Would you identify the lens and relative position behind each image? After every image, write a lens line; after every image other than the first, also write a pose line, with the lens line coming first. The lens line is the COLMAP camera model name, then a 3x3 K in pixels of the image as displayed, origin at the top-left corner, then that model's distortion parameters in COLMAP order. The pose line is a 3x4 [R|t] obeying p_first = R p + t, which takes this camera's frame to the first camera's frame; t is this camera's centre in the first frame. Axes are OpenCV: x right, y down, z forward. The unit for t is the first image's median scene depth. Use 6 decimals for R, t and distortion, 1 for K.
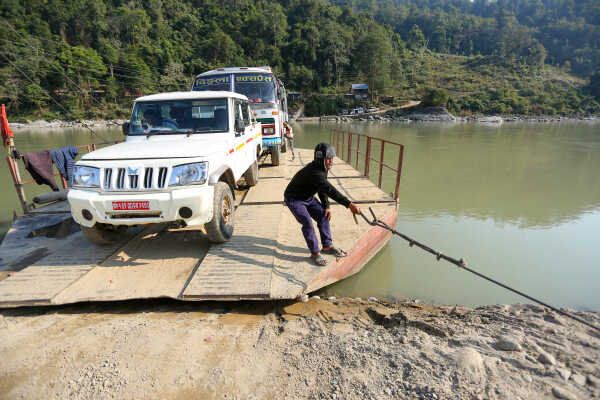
lens RADIAL K [[288.5, 0, 300.9], [0, 288.5, 197.1], [0, 0, 1]] dist [-0.068398, 0.026380]
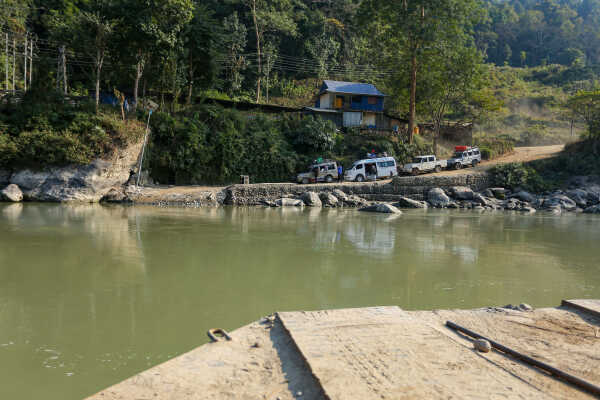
lens RADIAL K [[526.0, 0, 300.0], [0, 526.0, 200.0], [0, 0, 1]] dist [0.002356, 0.002832]
pose [[0.961387, 0.025931, 0.273976, 0.012291], [0.043885, 0.968366, -0.245646, -0.151179], [-0.271678, 0.248184, 0.929836, 0.550977]]
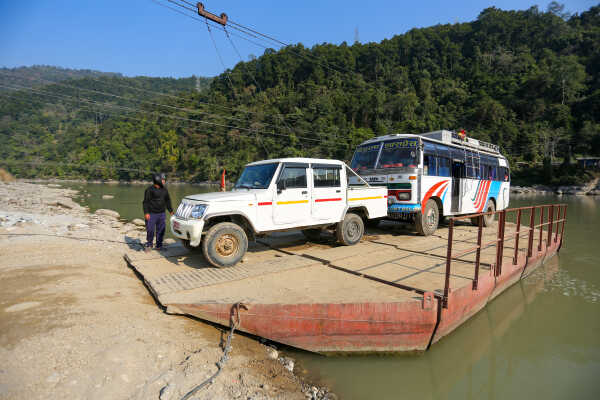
lens RADIAL K [[288.5, 0, 300.9], [0, 288.5, 197.1], [0, 0, 1]] dist [-0.068398, 0.026380]
pose [[0.662087, 0.056776, -0.747274, 0.024711], [-0.225520, 0.966002, -0.126417, -0.001899], [0.714690, 0.252224, 0.652381, 0.008839]]
